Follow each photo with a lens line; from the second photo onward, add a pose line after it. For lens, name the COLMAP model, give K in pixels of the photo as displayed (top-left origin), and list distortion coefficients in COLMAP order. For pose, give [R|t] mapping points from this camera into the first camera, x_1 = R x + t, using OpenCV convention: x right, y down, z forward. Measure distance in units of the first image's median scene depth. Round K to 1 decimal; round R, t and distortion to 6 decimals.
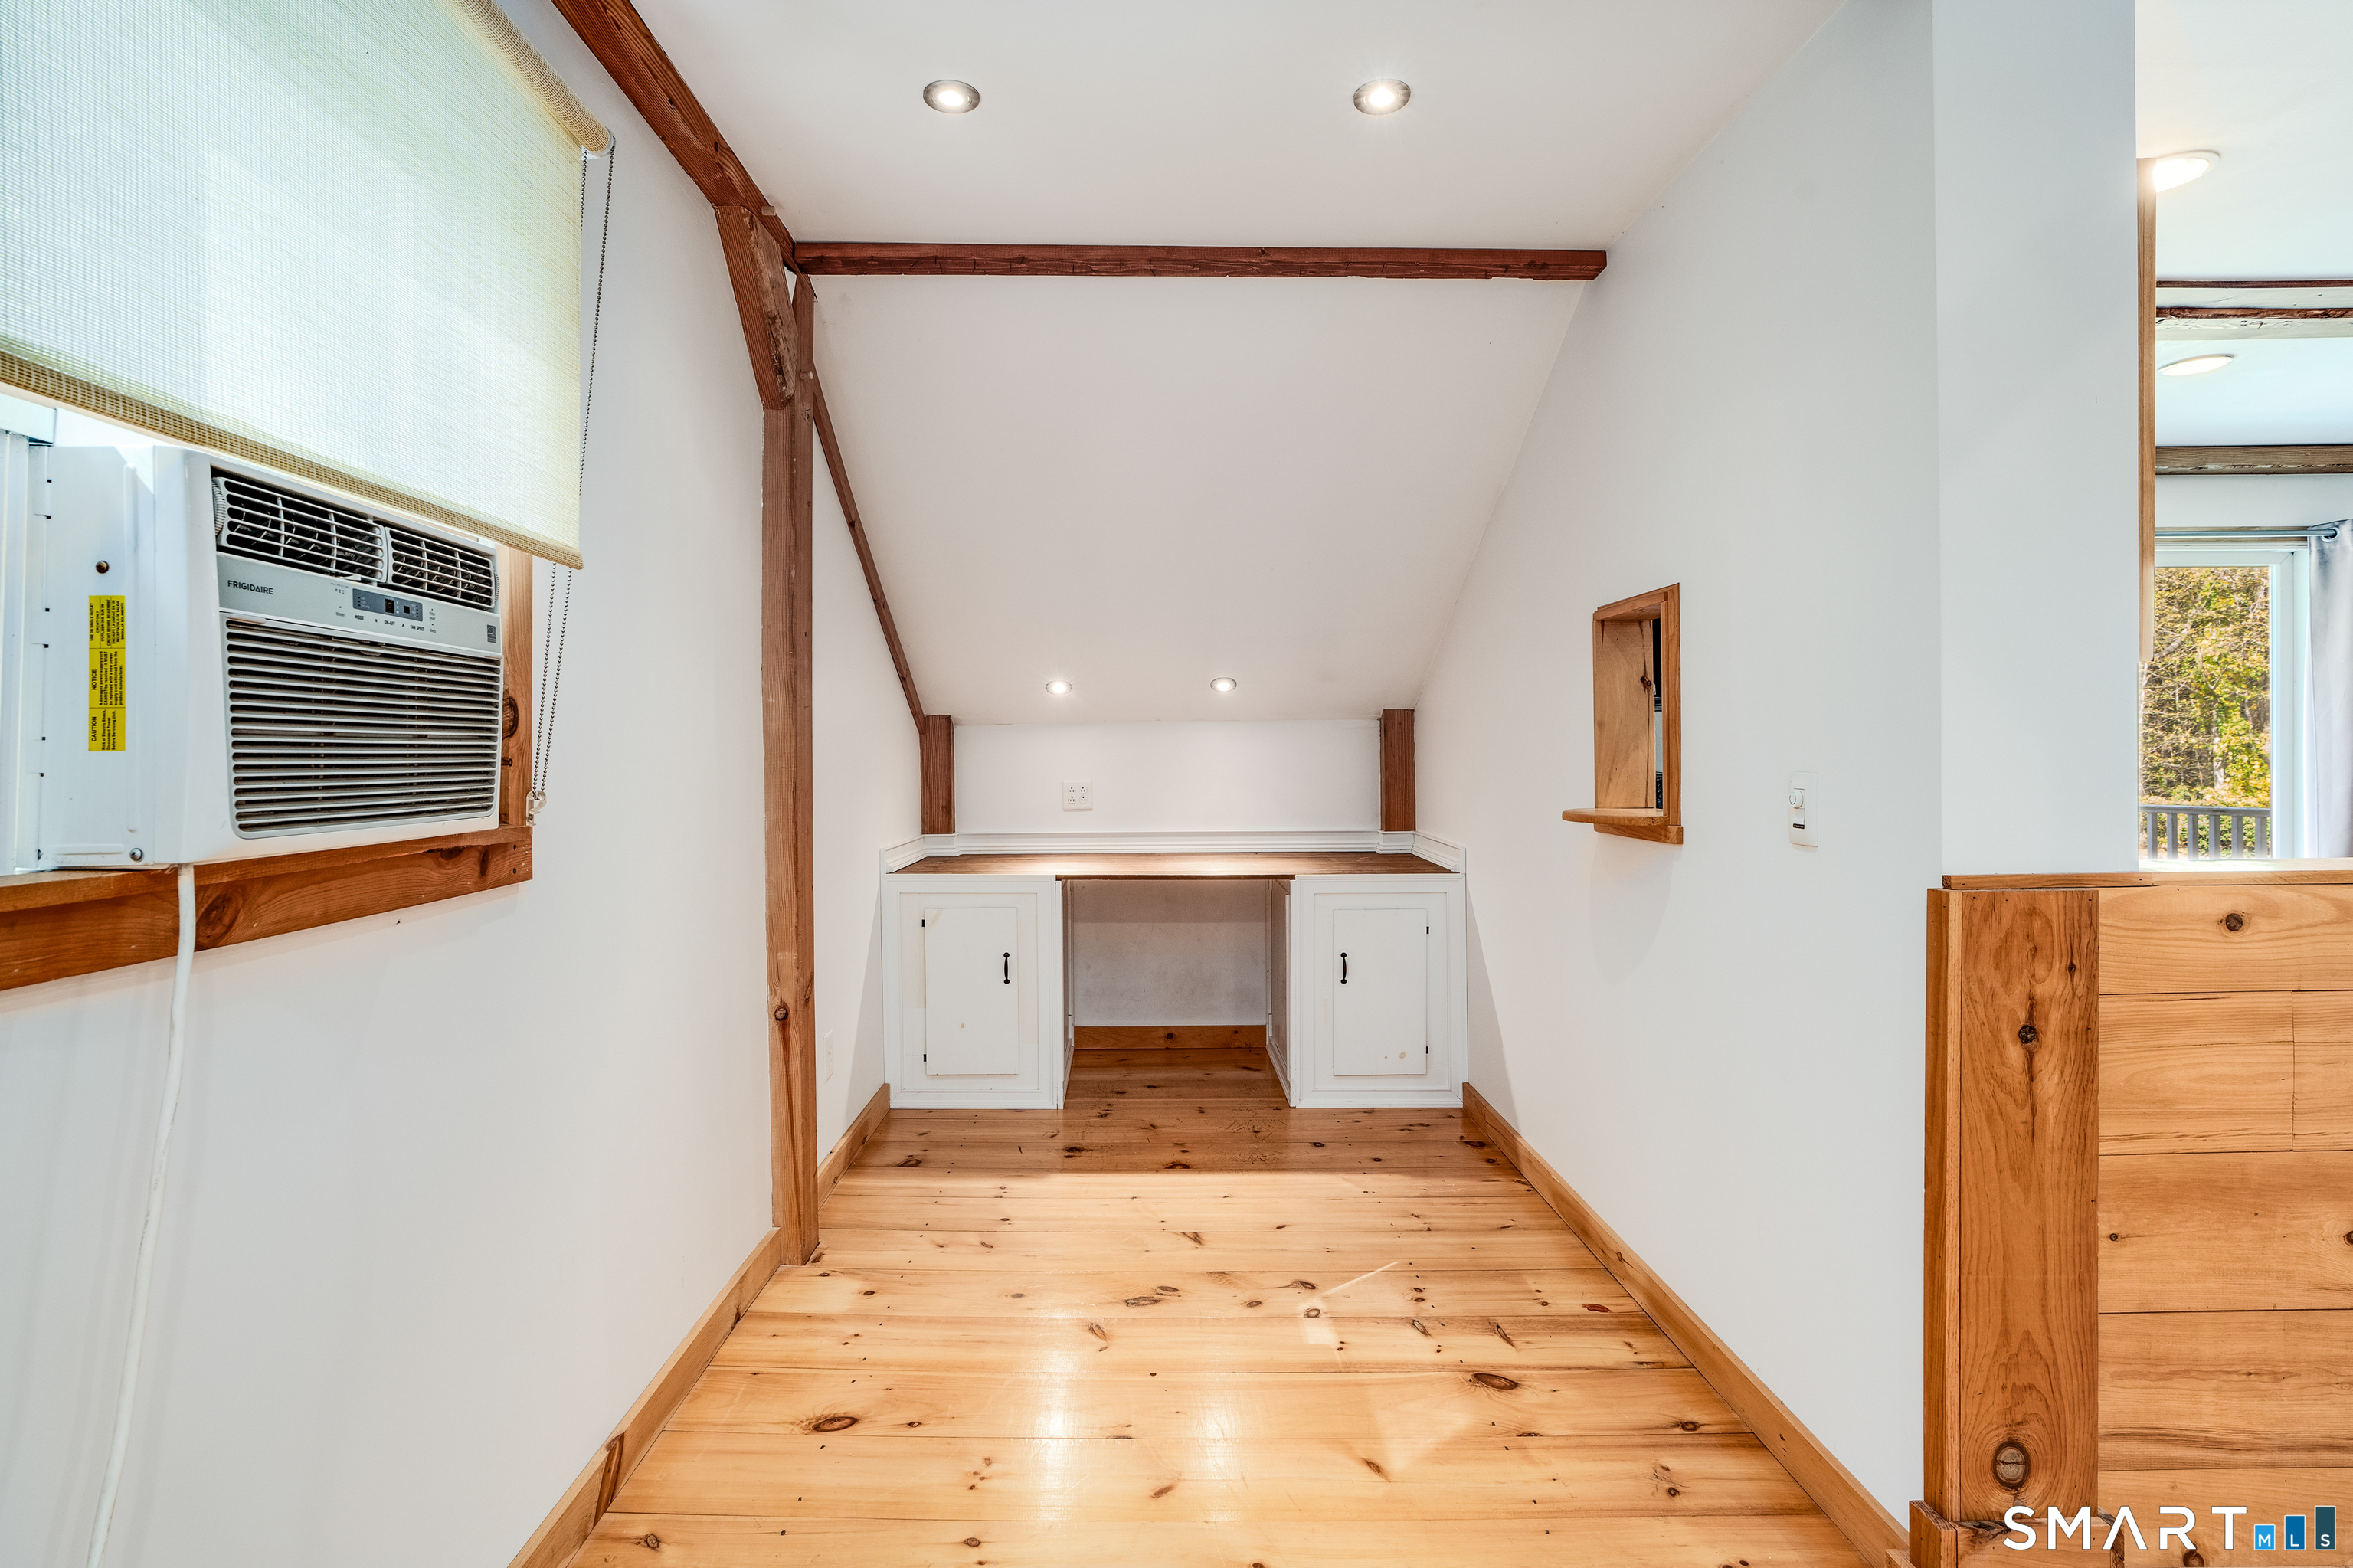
lens RADIAL K [[1131.9, 0, 1123.3], [0, 1131.9, 758.3], [0, 0, 1]] dist [-0.033877, 0.005672]
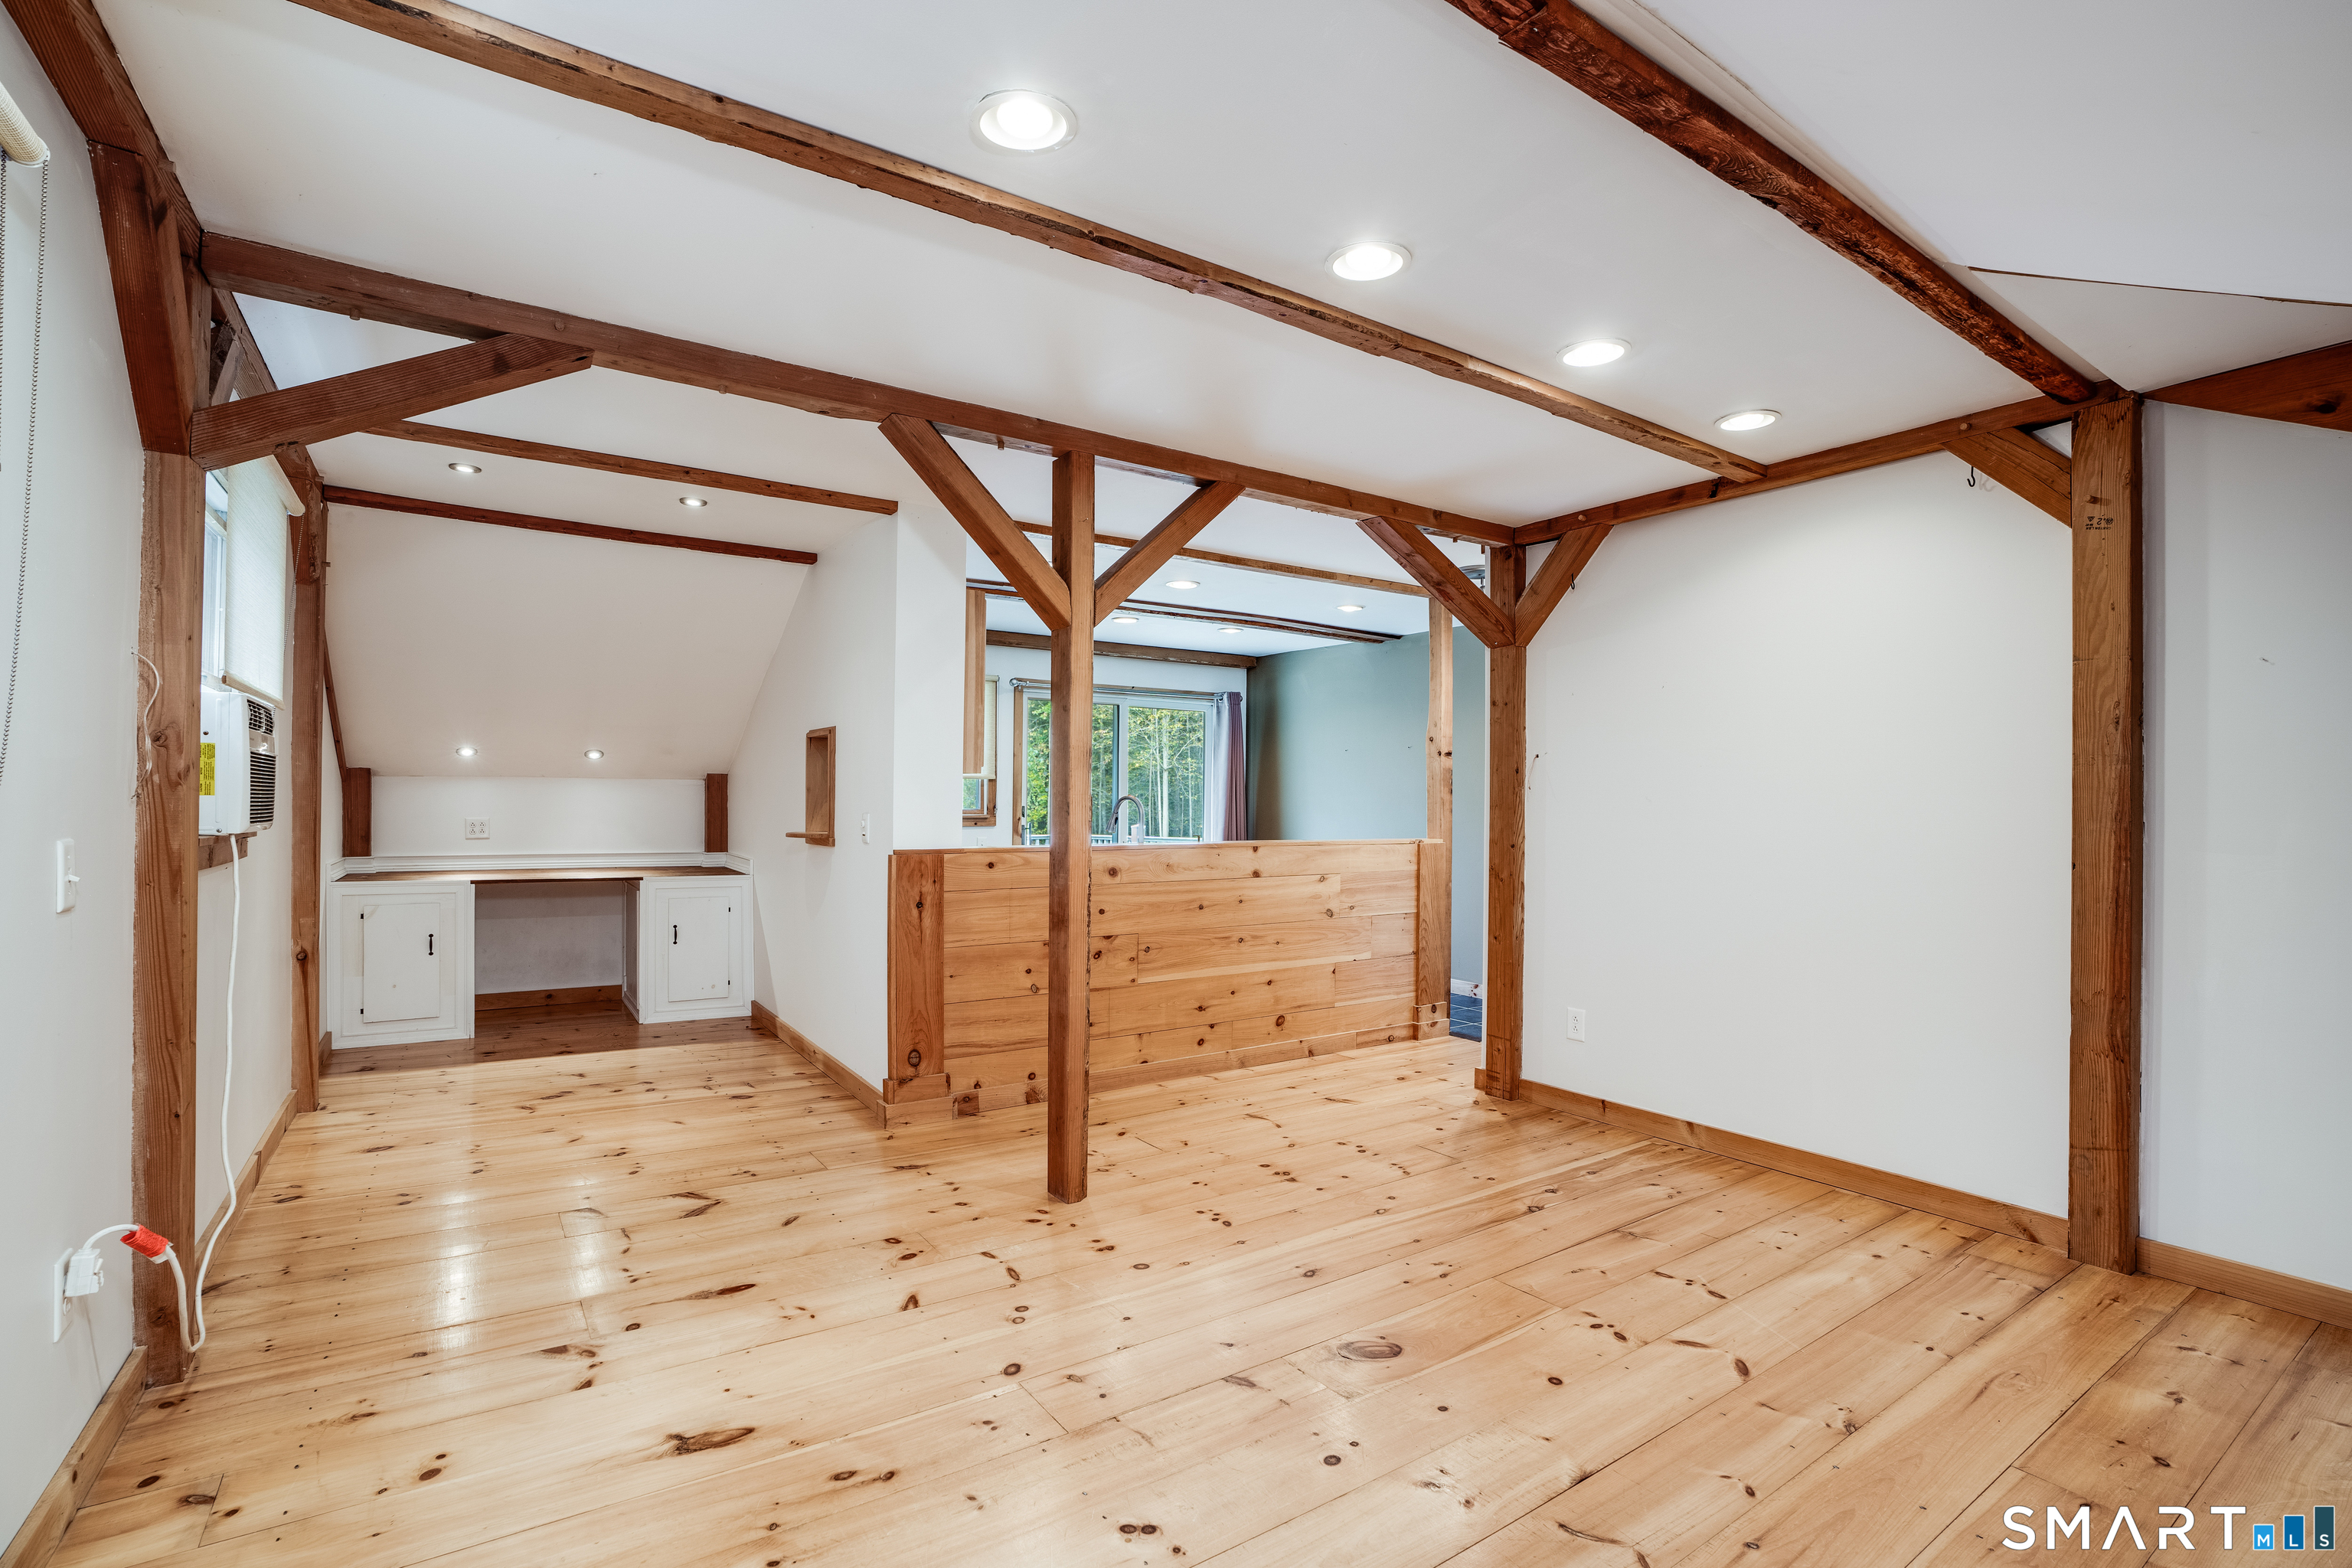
lens RADIAL K [[1131.4, 0, 1176.1], [0, 1131.4, 813.1], [0, 0, 1]] dist [-0.033877, 0.005672]
pose [[0.832386, 0.012686, 0.554051, -0.142675], [-0.015528, 0.999879, 0.000434, 0.000215], [-0.553978, -0.008965, 0.832483, -1.027181]]
